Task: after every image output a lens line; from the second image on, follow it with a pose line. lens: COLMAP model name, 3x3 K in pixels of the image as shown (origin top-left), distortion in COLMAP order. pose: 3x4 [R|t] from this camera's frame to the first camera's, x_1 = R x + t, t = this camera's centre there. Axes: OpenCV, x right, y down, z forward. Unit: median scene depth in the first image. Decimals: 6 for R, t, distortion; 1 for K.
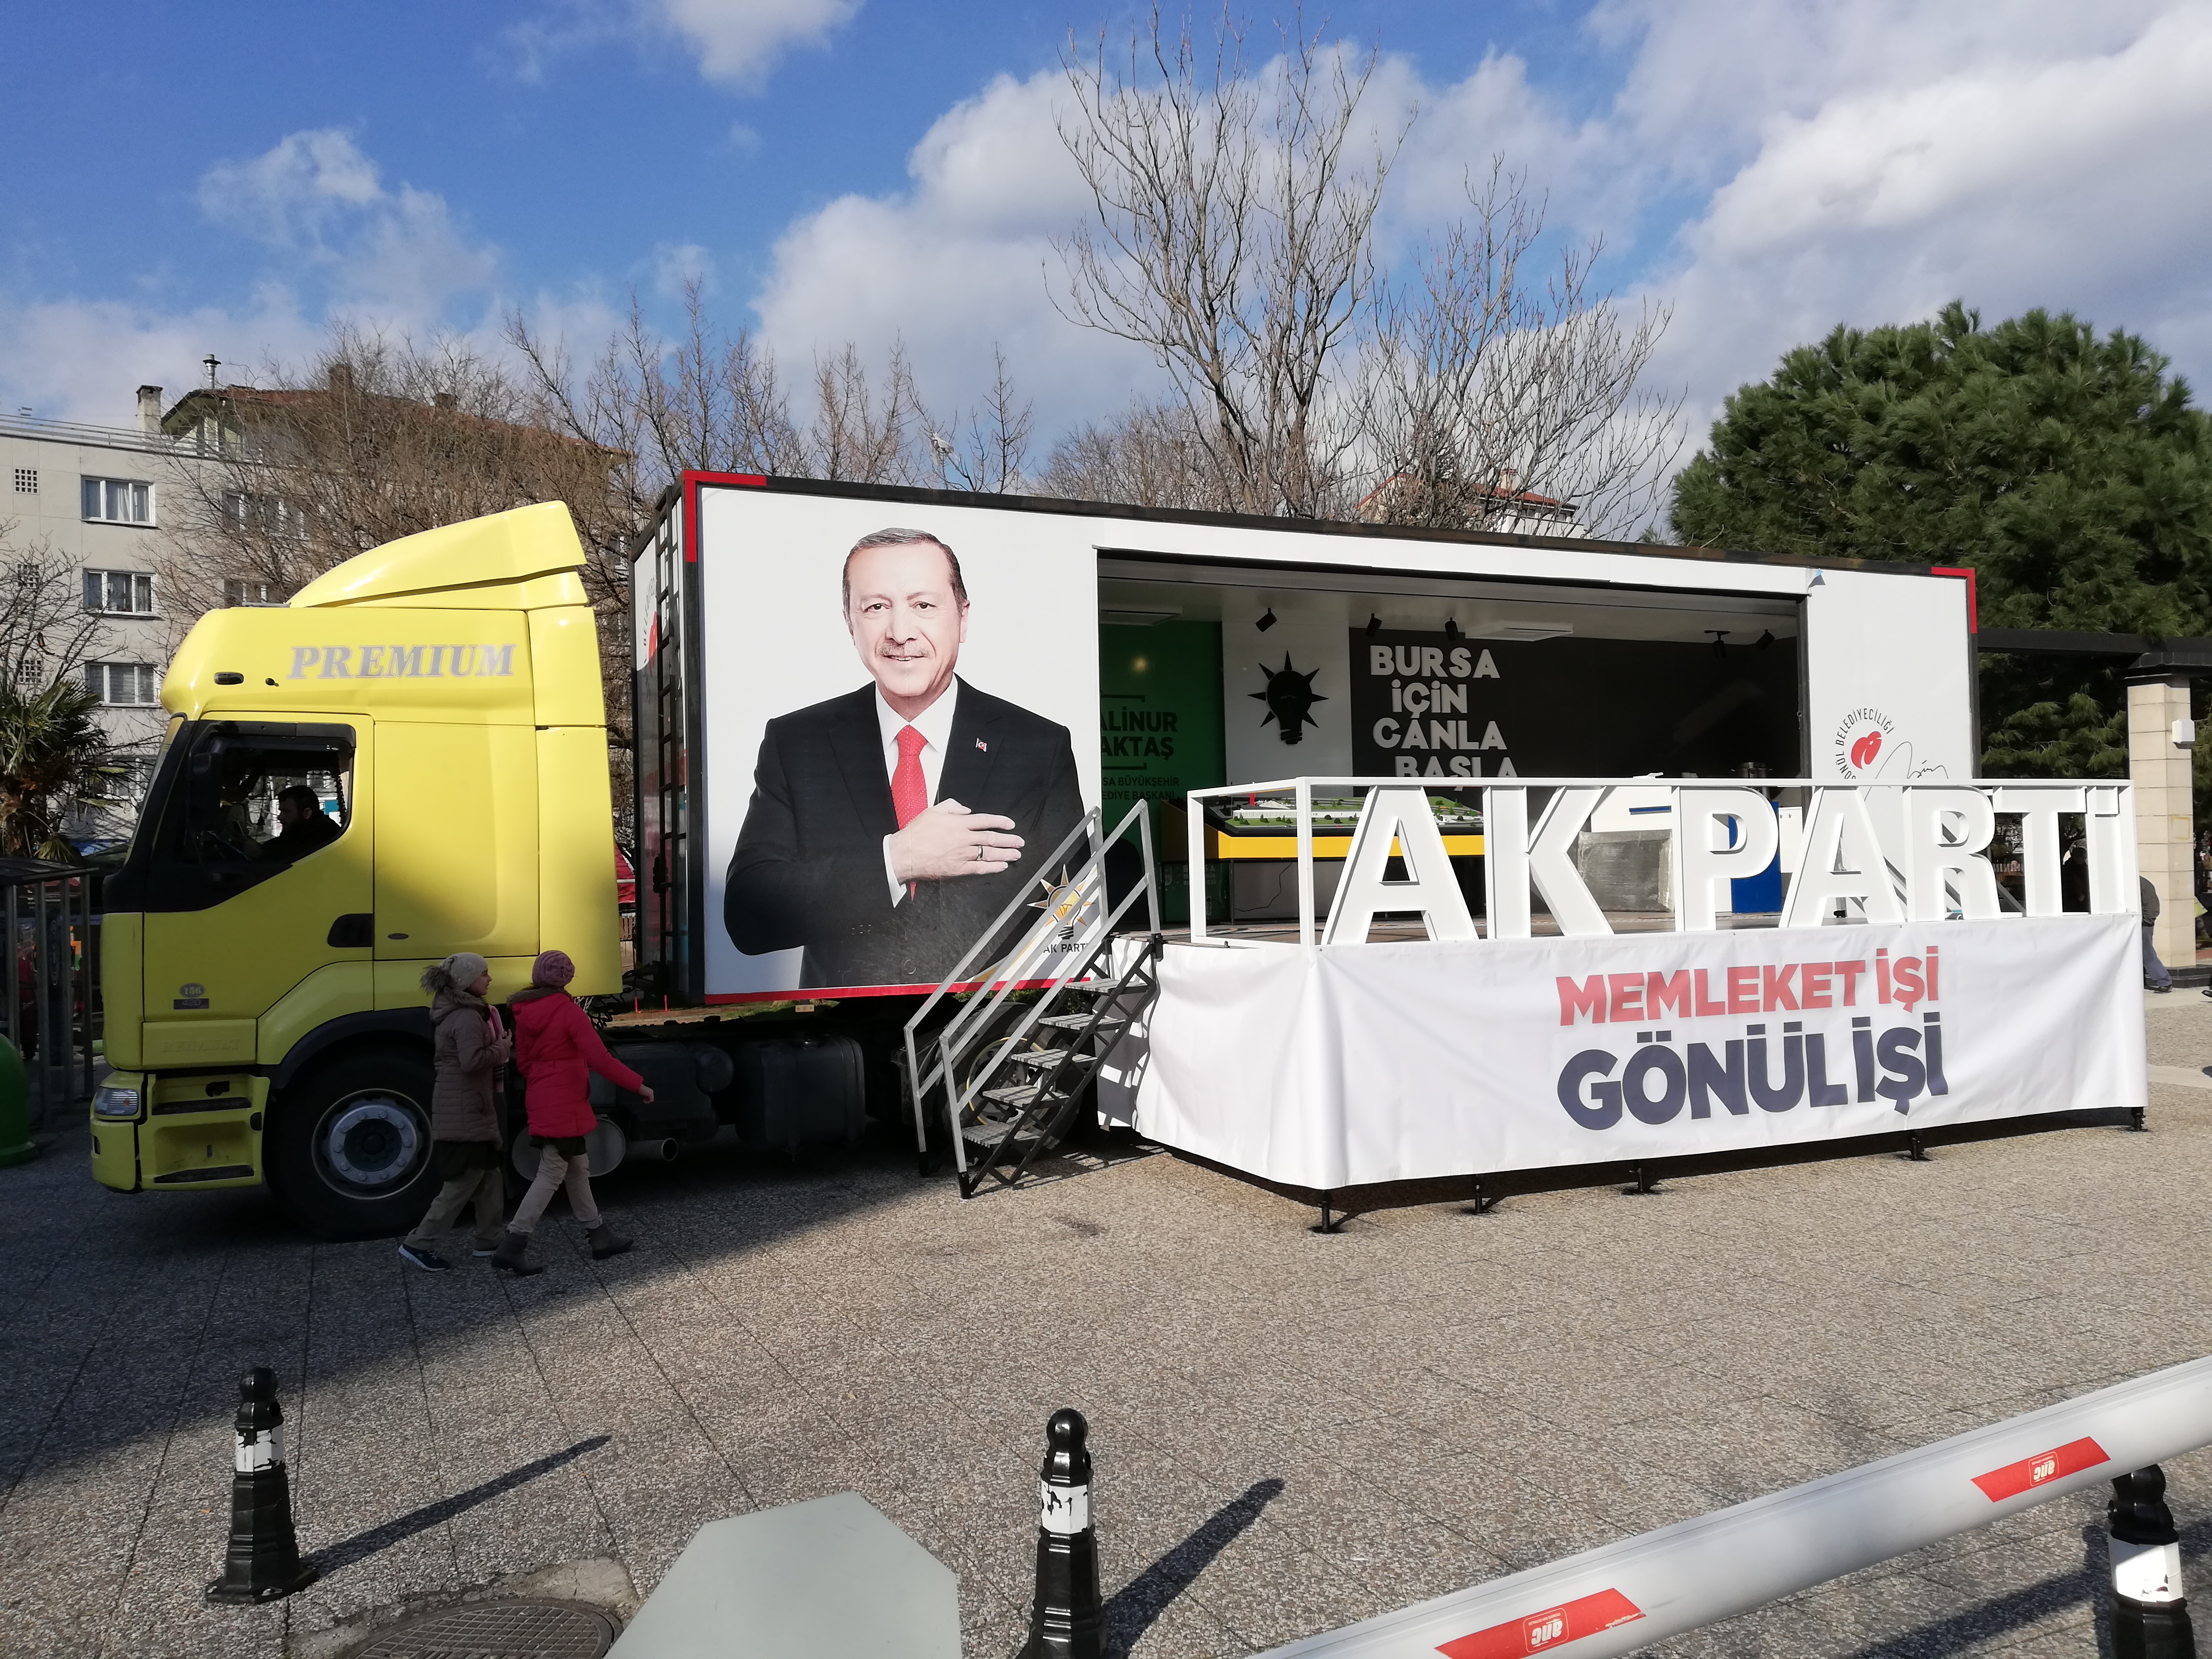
lens RADIAL K [[1669.2, 0, 1106.0], [0, 1669.2, 829.5], [0, 0, 1]] dist [0.086076, -0.202922]
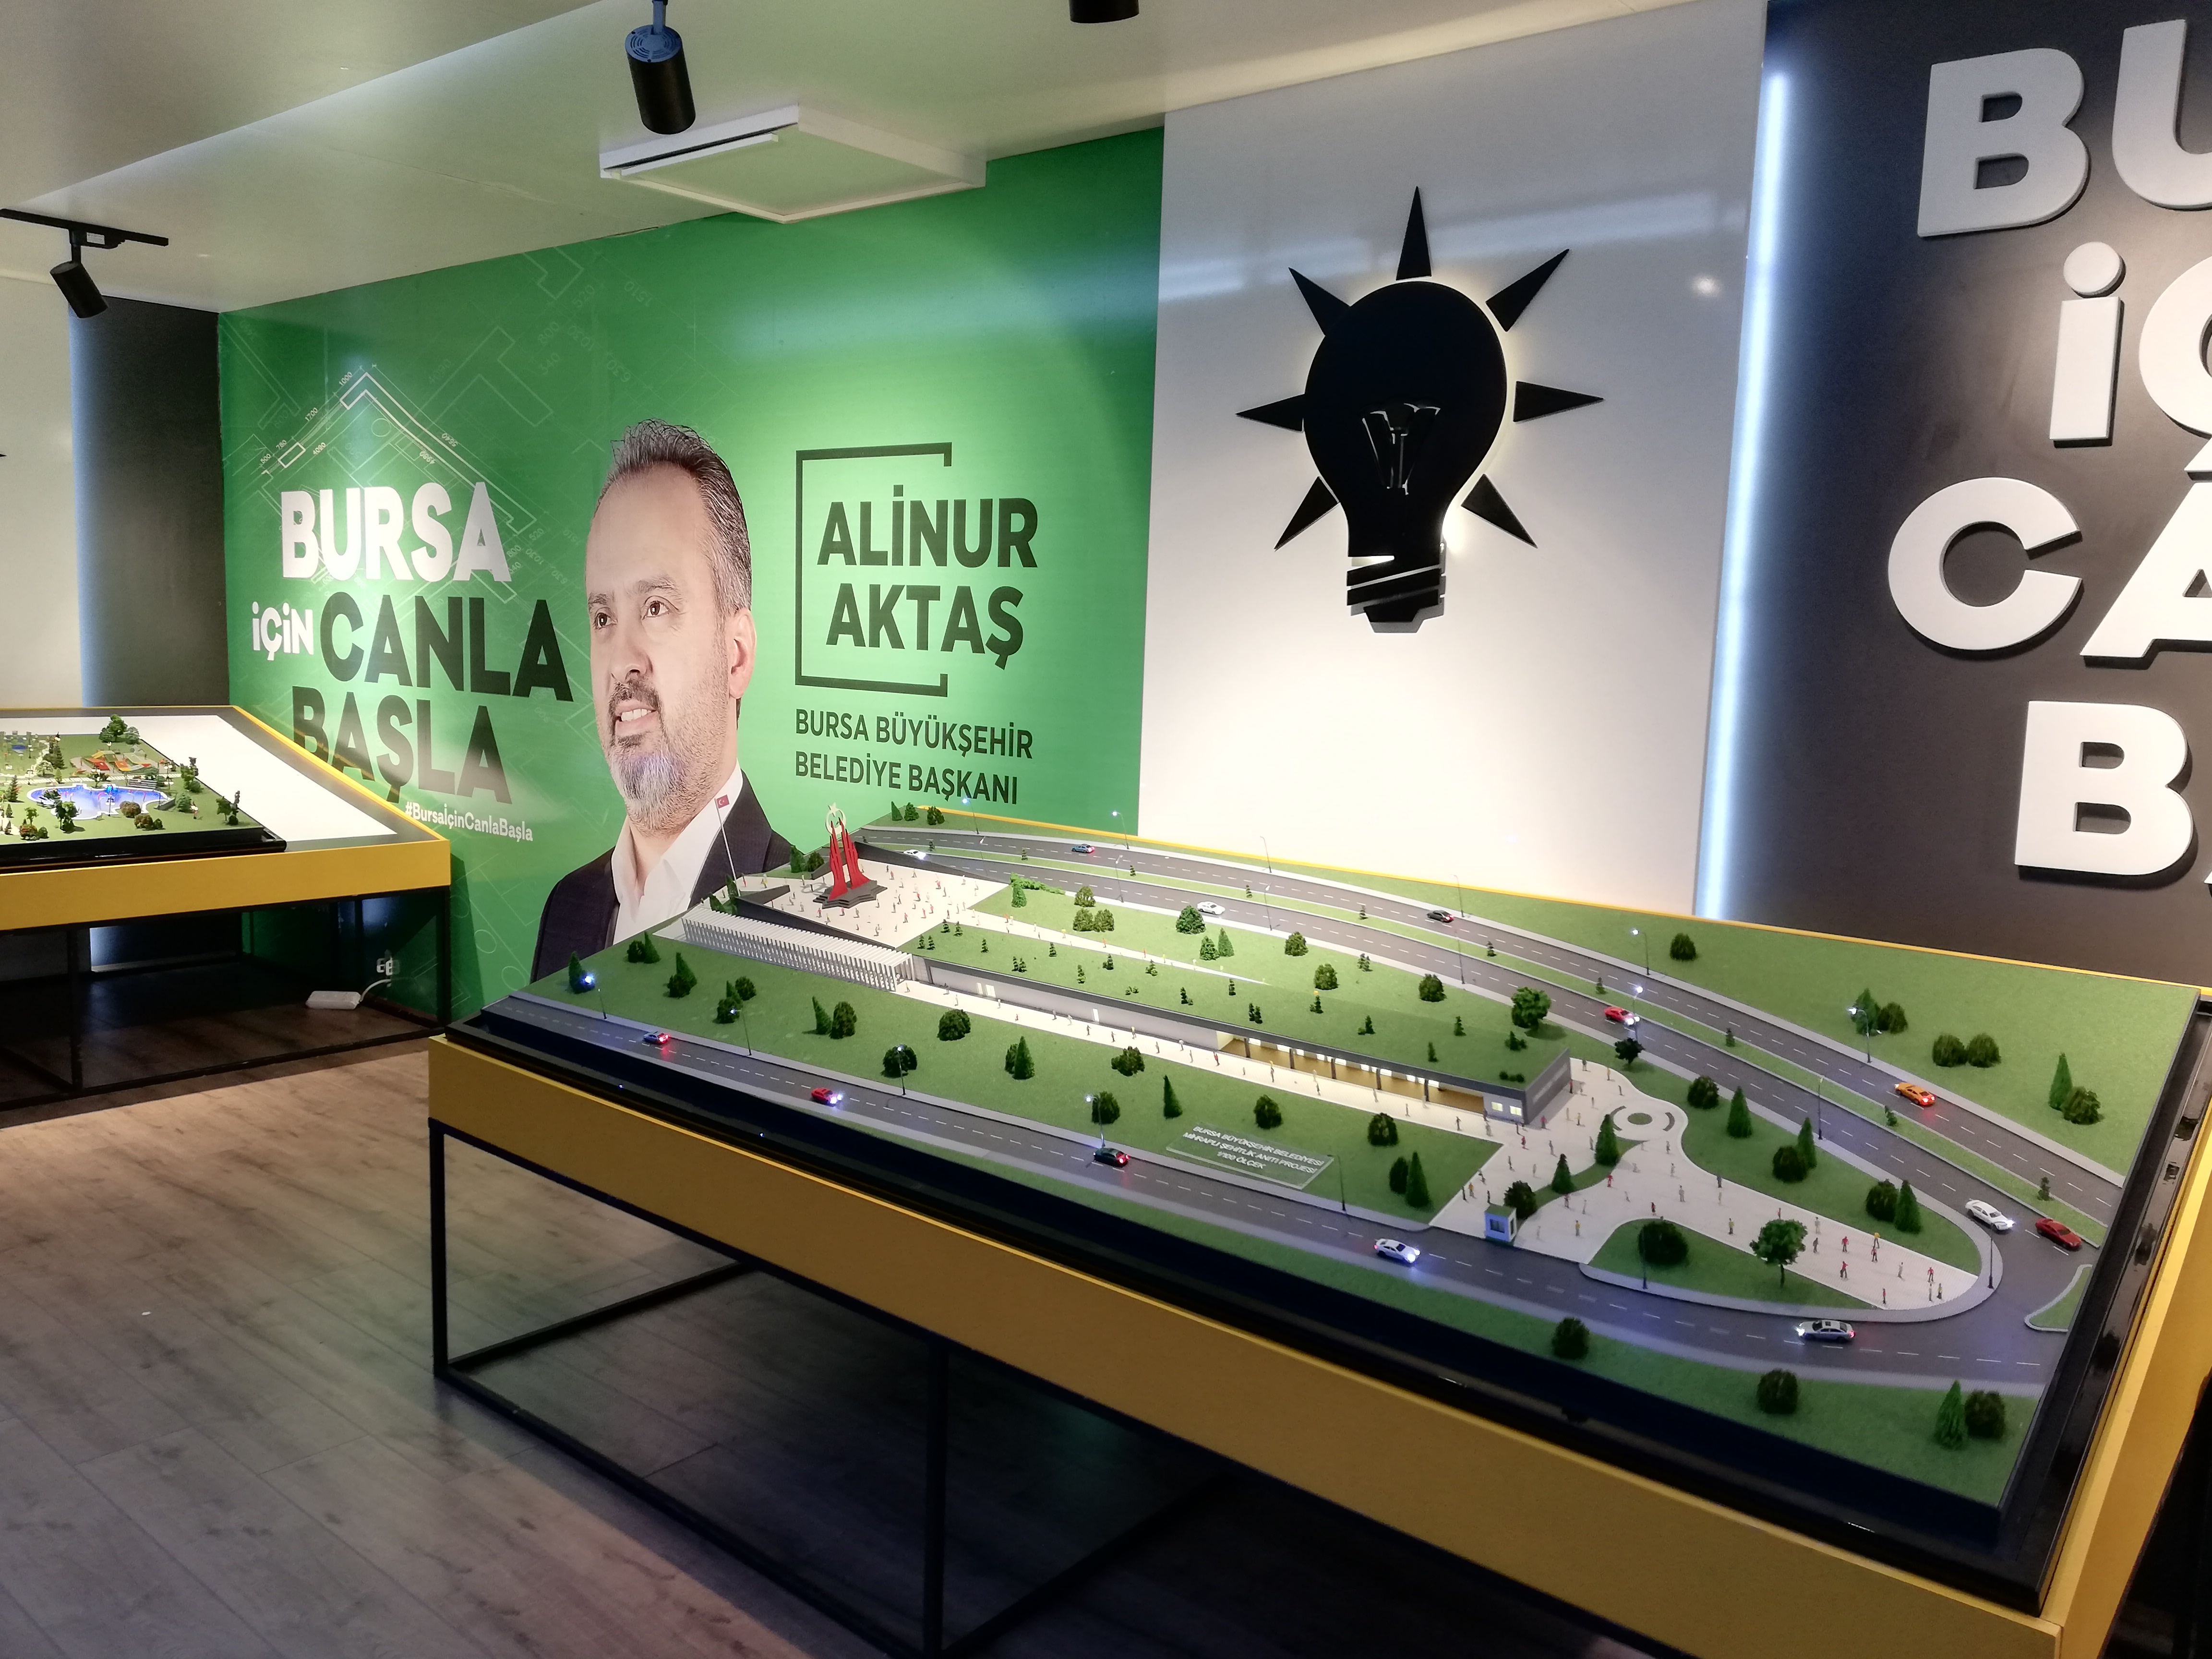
lens RADIAL K [[1675.0, 0, 1106.0], [0, 1675.0, 829.5], [0, 0, 1]] dist [0.088266, -0.117976]
pose [[0.455874, 0.150215, -0.877276, 0.407481], [-0.014203, 0.986757, 0.161581, -0.081718], [0.889931, -0.061201, 0.451971, 1.181235]]
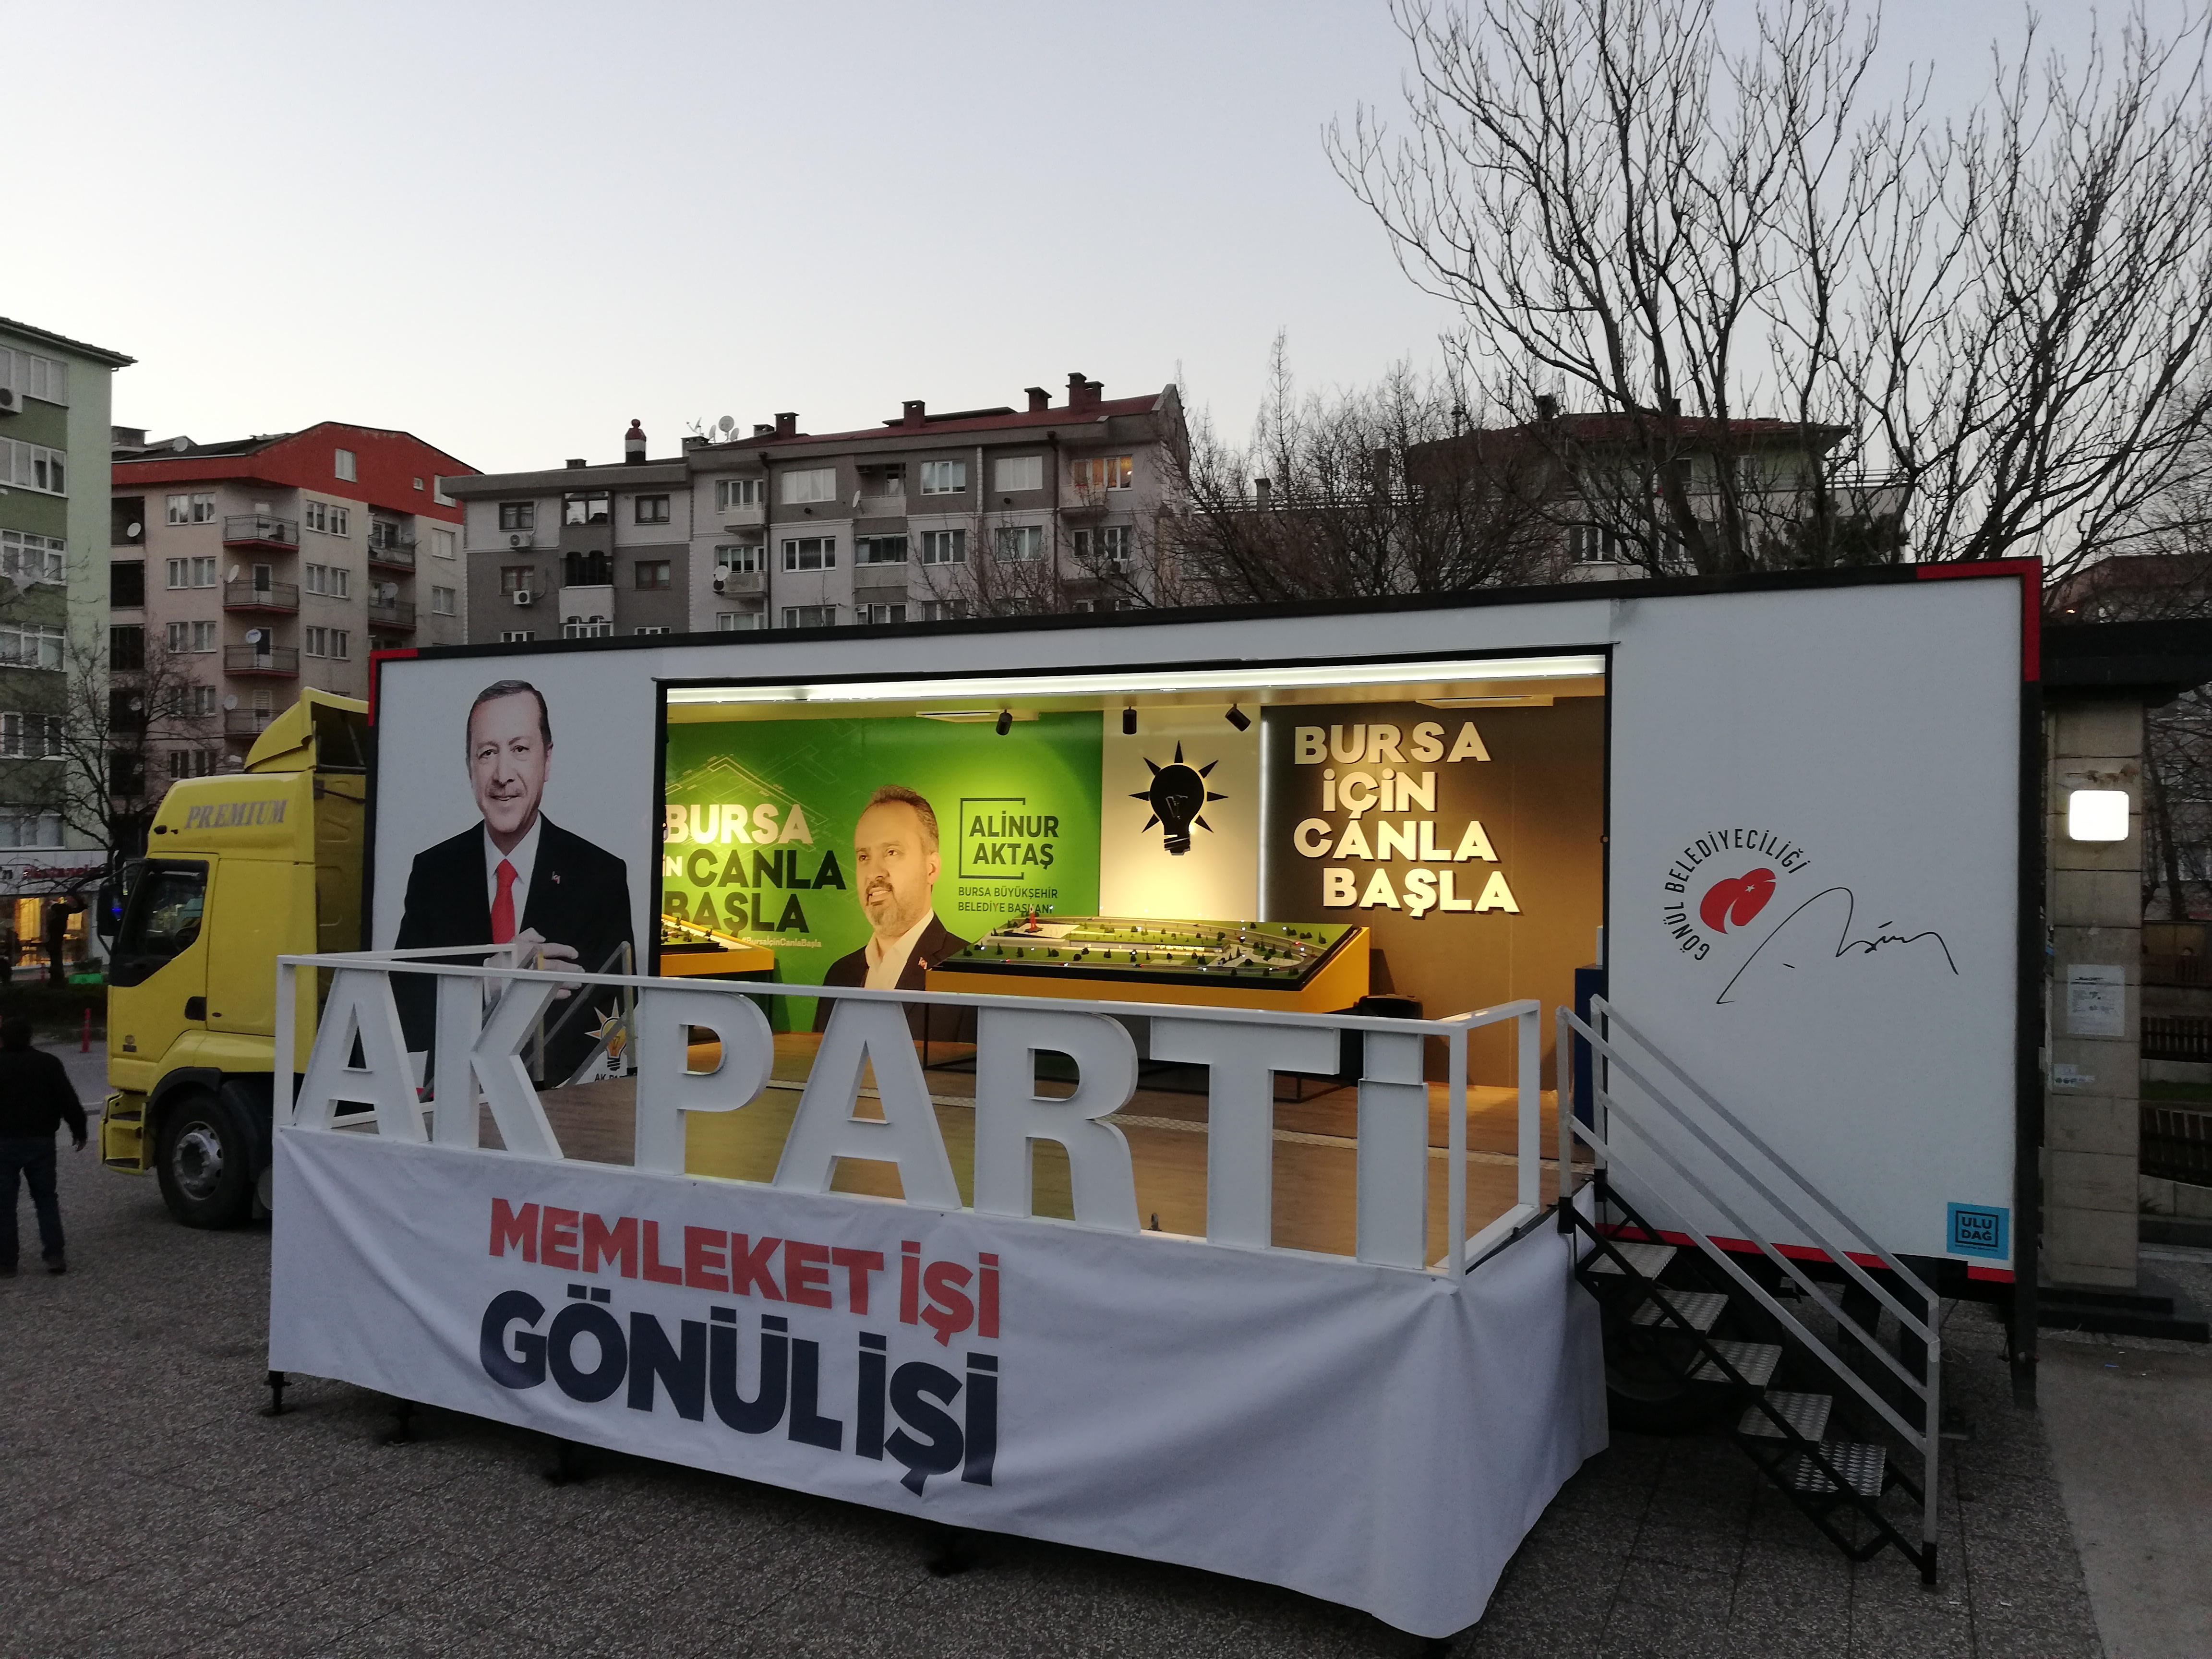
lens RADIAL K [[1675.0, 0, 1106.0], [0, 1675.0, 829.5], [0, 0, 1]] dist [0.088266, -0.117976]
pose [[0.636110, 0.018624, -0.771373, 1.004369], [-0.007003, 0.999807, 0.018365, -0.106598], [0.771567, -0.006280, 0.636118, 0.606115]]
